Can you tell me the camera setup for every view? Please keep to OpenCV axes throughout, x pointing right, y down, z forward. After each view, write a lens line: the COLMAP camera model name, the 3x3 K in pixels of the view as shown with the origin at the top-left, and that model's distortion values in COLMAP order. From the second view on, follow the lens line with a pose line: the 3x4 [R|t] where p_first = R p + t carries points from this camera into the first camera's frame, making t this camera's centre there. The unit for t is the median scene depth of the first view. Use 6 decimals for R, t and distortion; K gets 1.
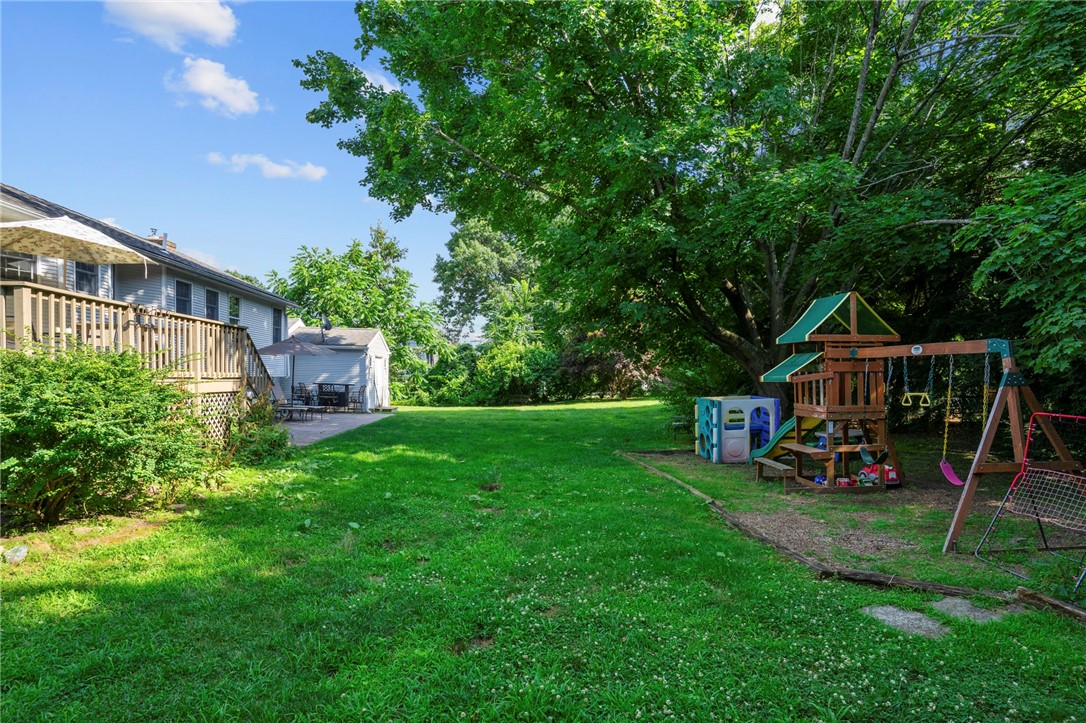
lens RADIAL K [[540.9, 0, 538.9], [0, 540.9, 364.9], [0, 0, 1]] dist [-0.082891, 0.042224]
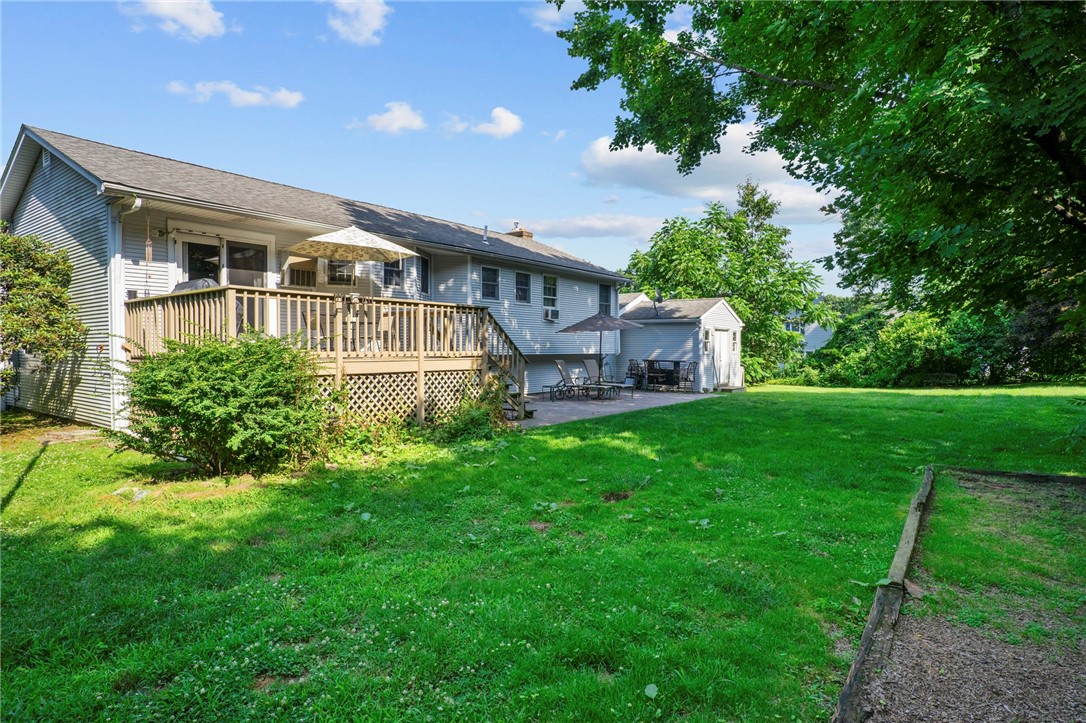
lens RADIAL K [[588.2, 0, 543.0], [0, 588.2, 361.5], [0, 0, 1]] dist [-0.030562, 0.000122]
pose [[0.761873, -0.002305, -0.647723, 0.112126], [0.027569, 0.999203, 0.028871, 0.001758], [0.647140, -0.039853, 0.761329, 0.086365]]
